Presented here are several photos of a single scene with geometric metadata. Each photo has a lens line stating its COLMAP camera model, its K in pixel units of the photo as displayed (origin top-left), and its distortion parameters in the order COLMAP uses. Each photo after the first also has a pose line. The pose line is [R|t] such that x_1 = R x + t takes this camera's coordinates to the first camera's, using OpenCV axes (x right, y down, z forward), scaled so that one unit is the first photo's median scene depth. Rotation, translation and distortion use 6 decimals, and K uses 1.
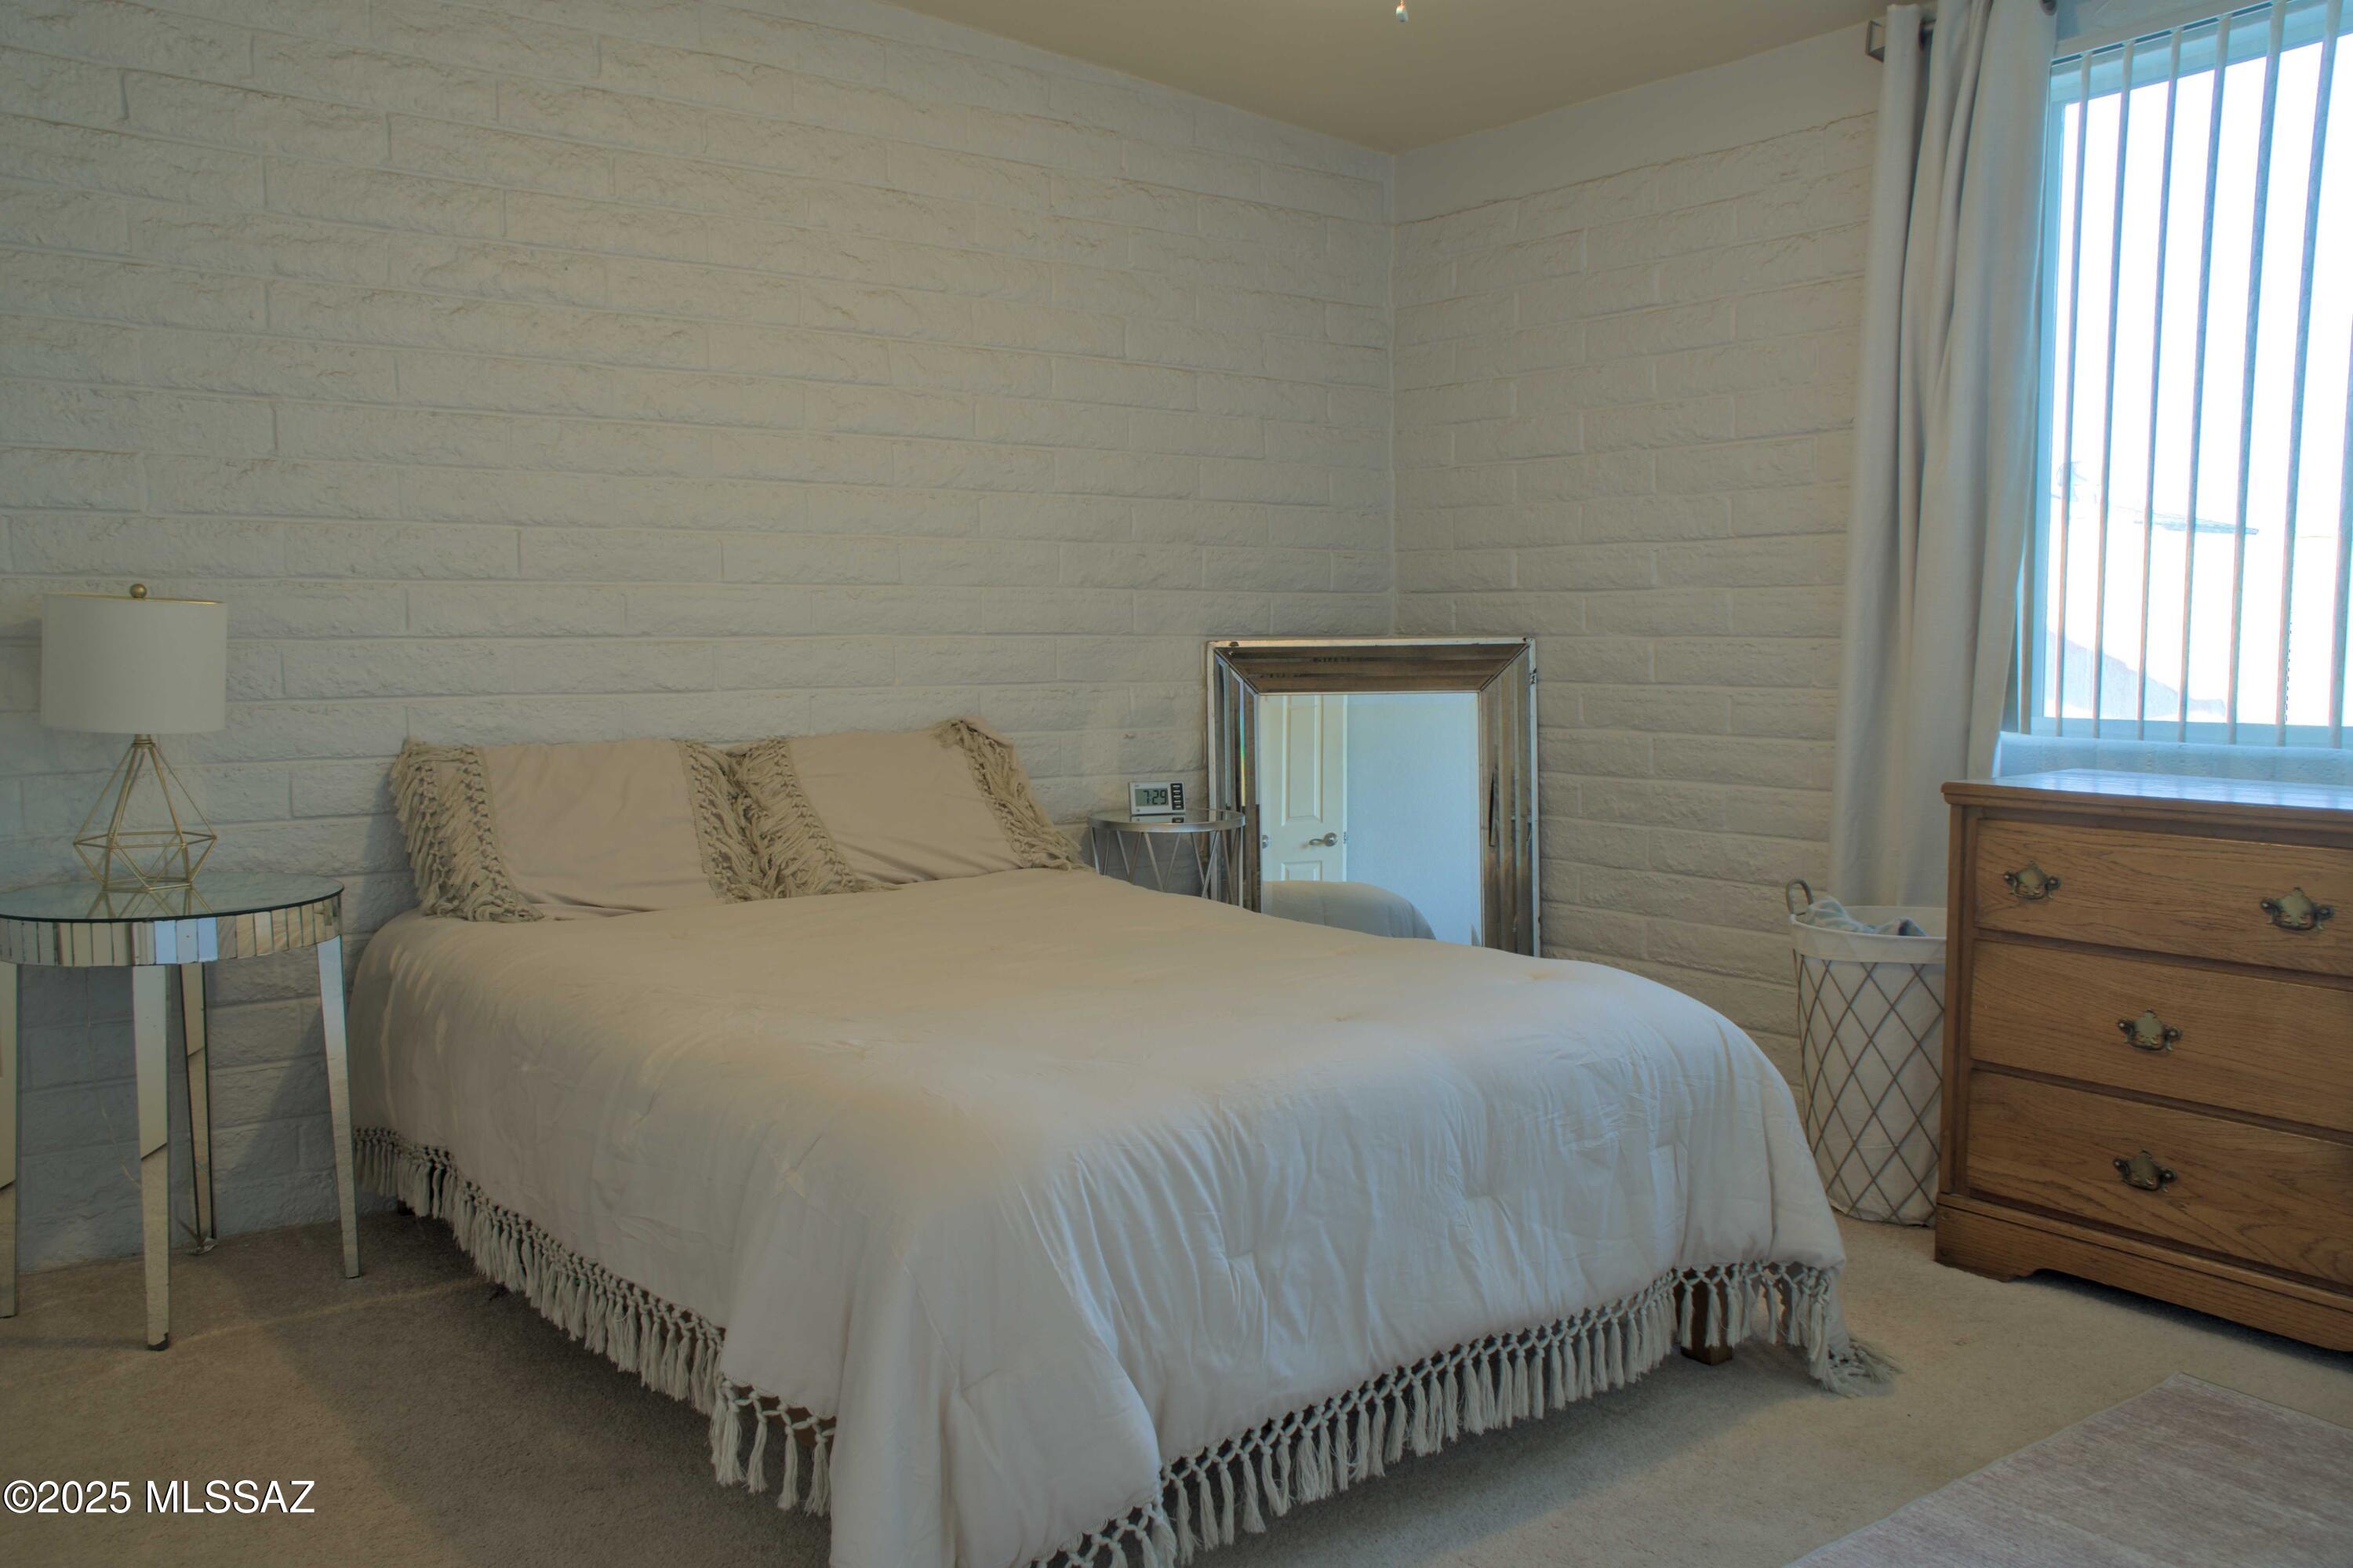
lens RADIAL K [[1836.4, 0, 1162.3], [0, 1836.4, 790.8], [0, 0, 1]] dist [-0.097881, 0.167639]
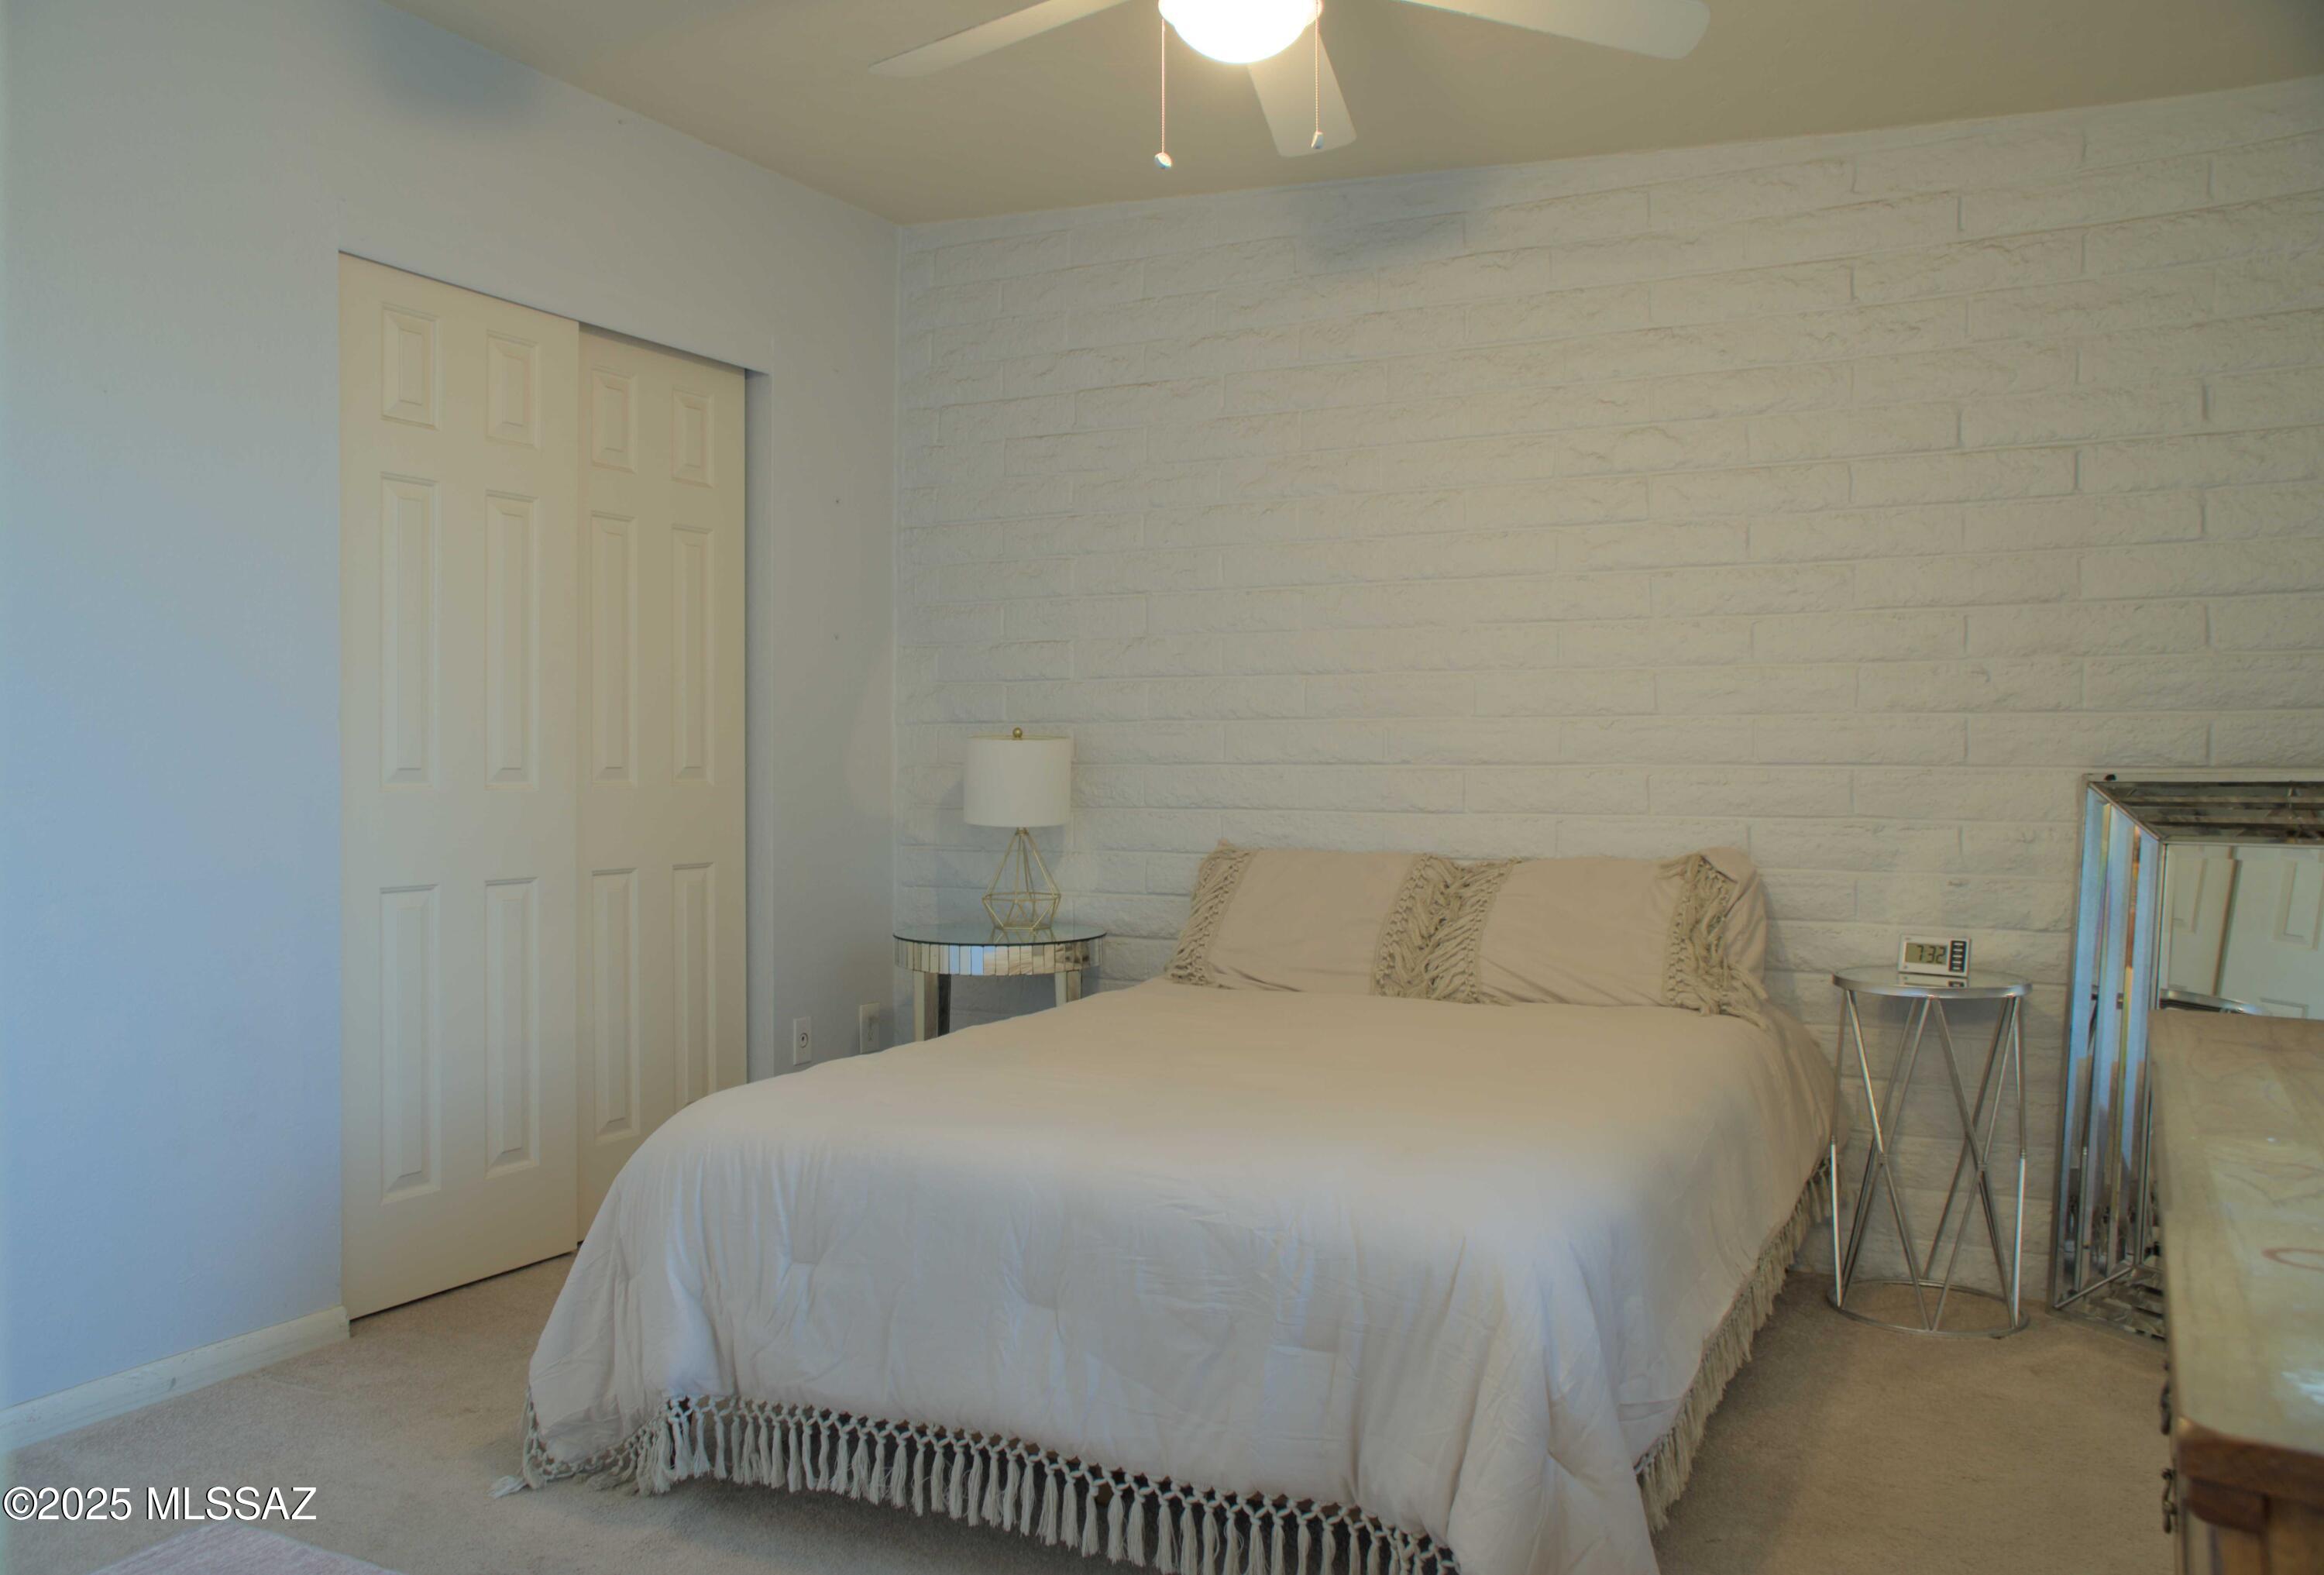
lens RADIAL K [[1822.7, 0, 1162.0], [0, 1822.7, 787.5], [0, 0, 1]] dist [-0.034184, 0.007223]
pose [[0.441033, 0.019489, -0.897279, 0.668621], [-0.074370, 0.997119, -0.014897, -0.039298], [0.894404, 0.073300, 0.441212, 0.333873]]
